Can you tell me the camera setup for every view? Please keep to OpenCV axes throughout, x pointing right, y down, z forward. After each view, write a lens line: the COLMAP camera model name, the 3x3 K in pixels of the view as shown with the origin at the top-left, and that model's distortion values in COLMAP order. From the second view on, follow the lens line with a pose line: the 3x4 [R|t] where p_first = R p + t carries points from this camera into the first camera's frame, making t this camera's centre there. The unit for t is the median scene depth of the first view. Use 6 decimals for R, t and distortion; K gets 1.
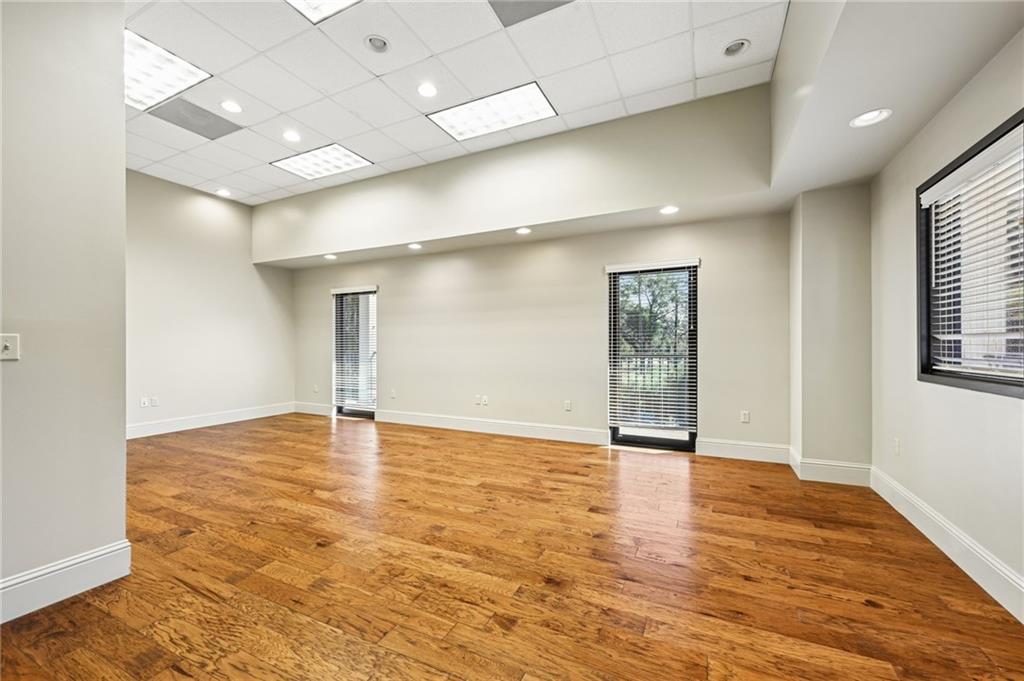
lens RADIAL K [[406.7, 0, 513.4], [0, 406.7, 342.2], [0, 0, 1]] dist [-0.000809, 0.000052]
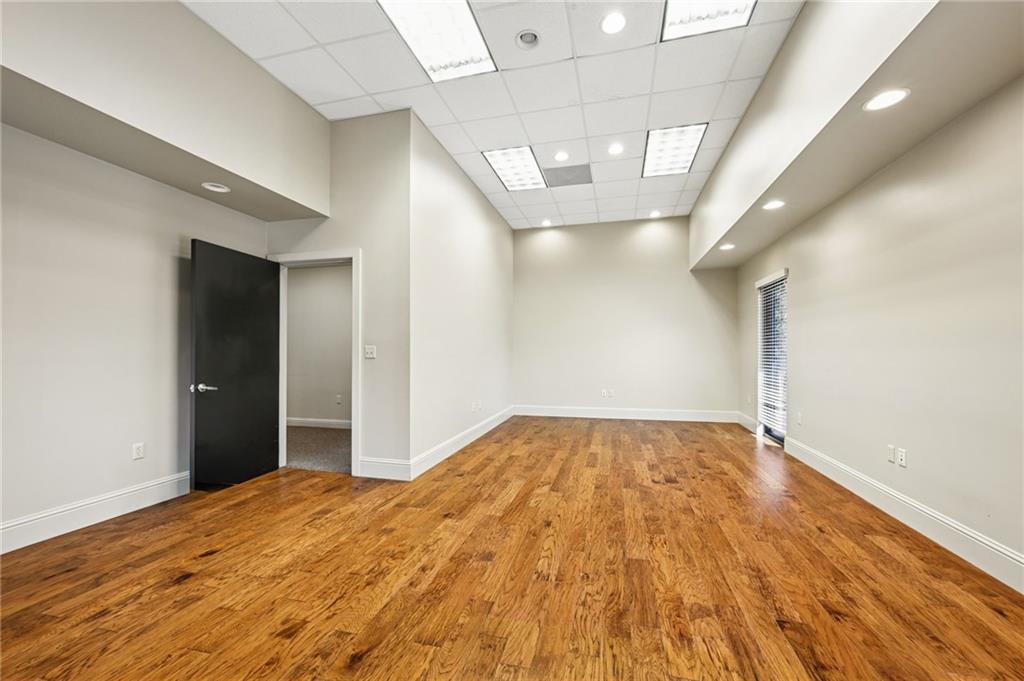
lens RADIAL K [[406.7, 0, 513.5], [0, 406.7, 349.0], [0, 0, 1]] dist [-0.000809, 0.000052]
pose [[0.194223, -0.004056, -0.980949, 0.606758], [0.010565, 0.999942, -0.002043, 0.005004], [0.980901, -0.009967, 0.194255, 0.770381]]
